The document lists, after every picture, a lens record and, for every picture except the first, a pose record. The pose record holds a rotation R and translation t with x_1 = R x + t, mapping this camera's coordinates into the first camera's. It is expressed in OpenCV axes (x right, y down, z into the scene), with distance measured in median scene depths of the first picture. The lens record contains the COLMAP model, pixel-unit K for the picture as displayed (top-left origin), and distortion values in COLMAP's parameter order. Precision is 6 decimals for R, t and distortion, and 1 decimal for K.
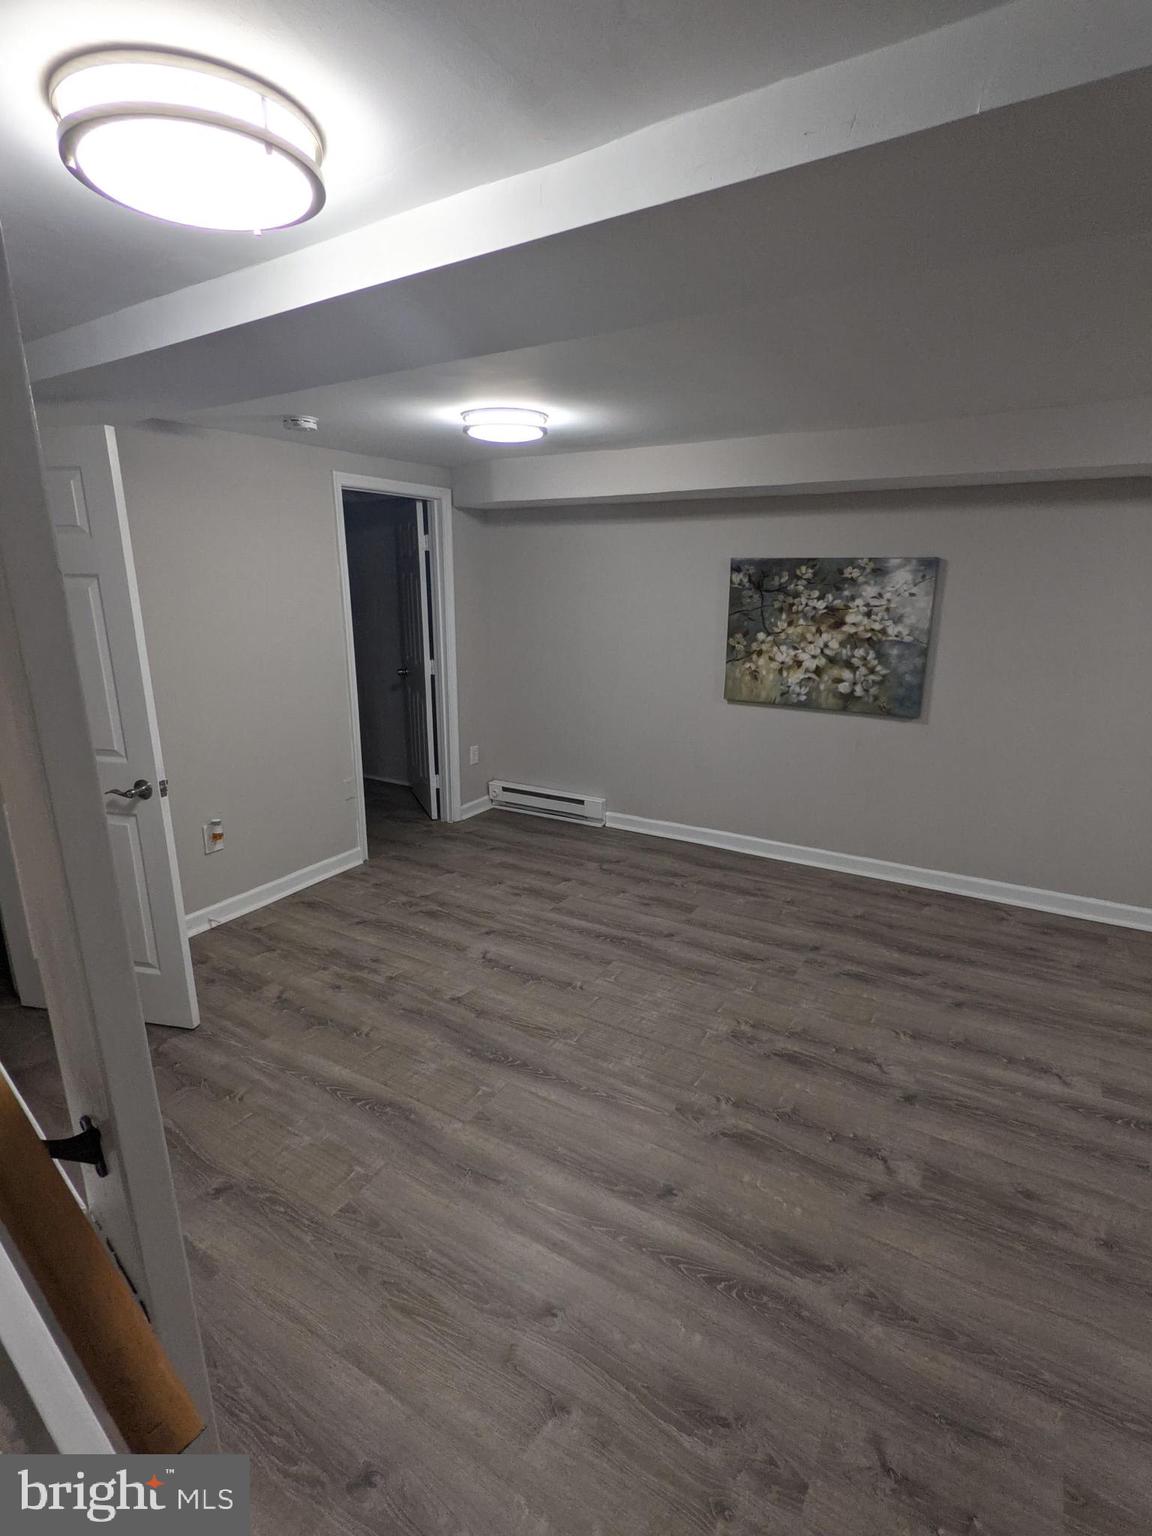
lens RADIAL K [[744.8, 0, 590.6], [0, 744.8, 766.5], [0, 0, 1]] dist [0.002533, 0.000363]
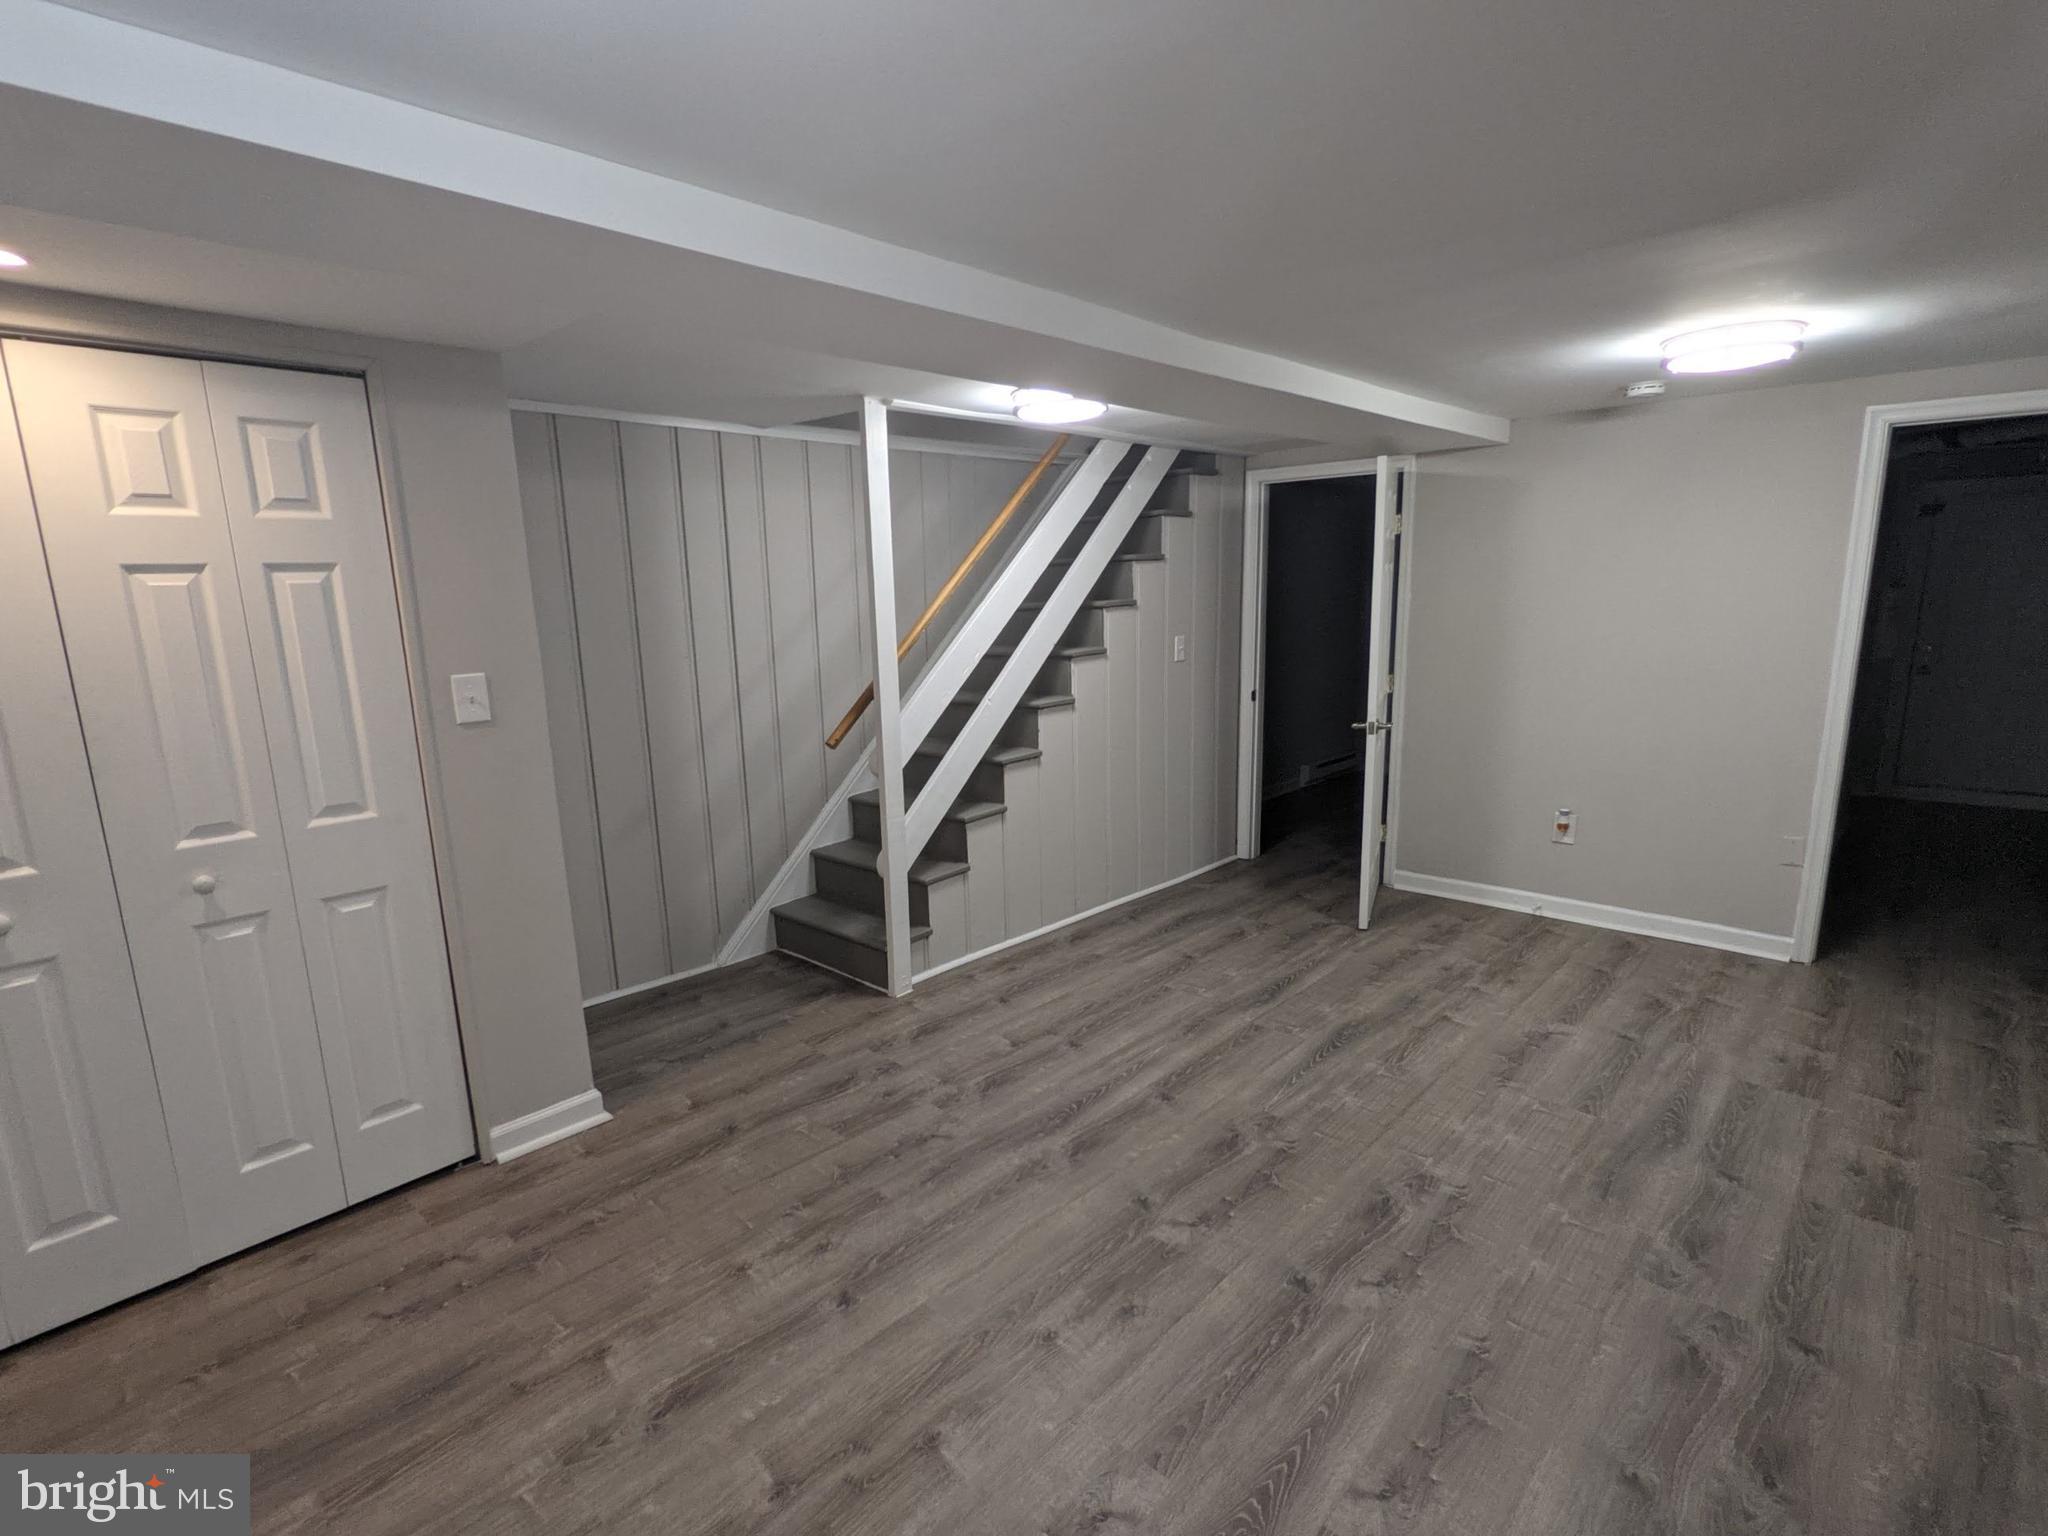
lens RADIAL K [[993.1, 0, 1000.8], [0, 993.1, 776.9], [0, 0, 1]] dist [0.002533, 0.000363]
pose [[-0.222963, 0.193251, -0.955480, 0.976190], [-0.223293, 0.943969, 0.243029, -0.130847], [0.948909, 0.267538, -0.167319, 0.569568]]
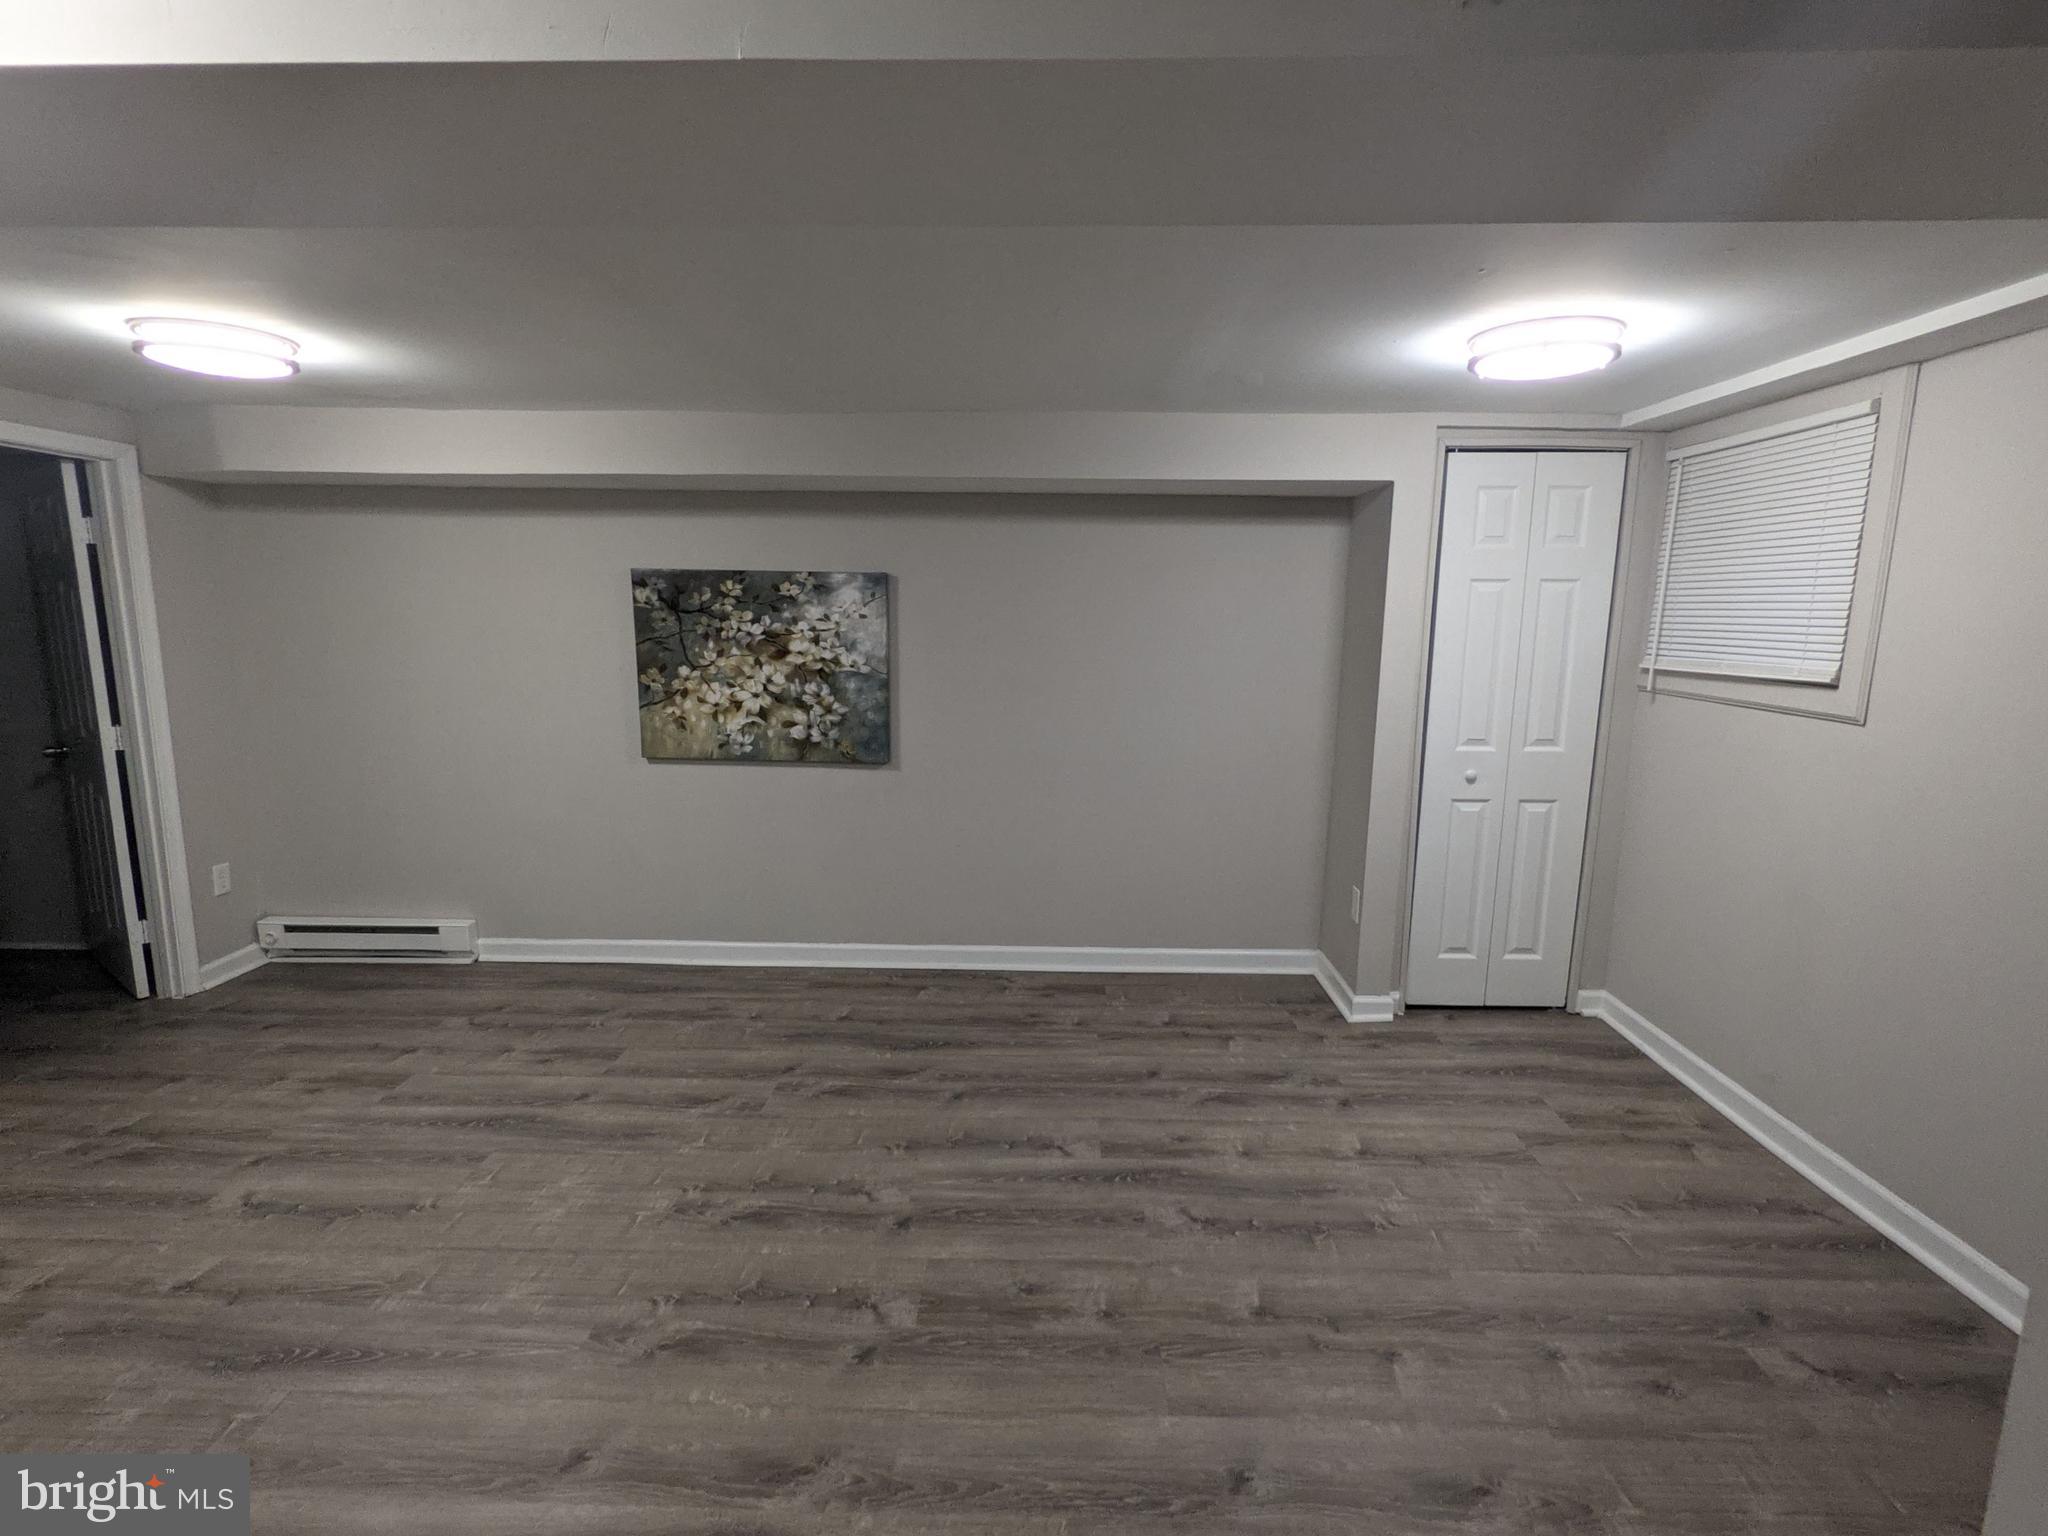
lens RADIAL K [[988.6, 0, 1023.6], [0, 988.6, 771.6], [0, 0, 1]] dist [0.000149, 0.000566]
pose [[0.870901, -0.072321, 0.486108, 0.042039], [0.113852, 0.991895, -0.056405, 0.027086], [-0.478089, 0.104468, 0.872076, -0.035544]]
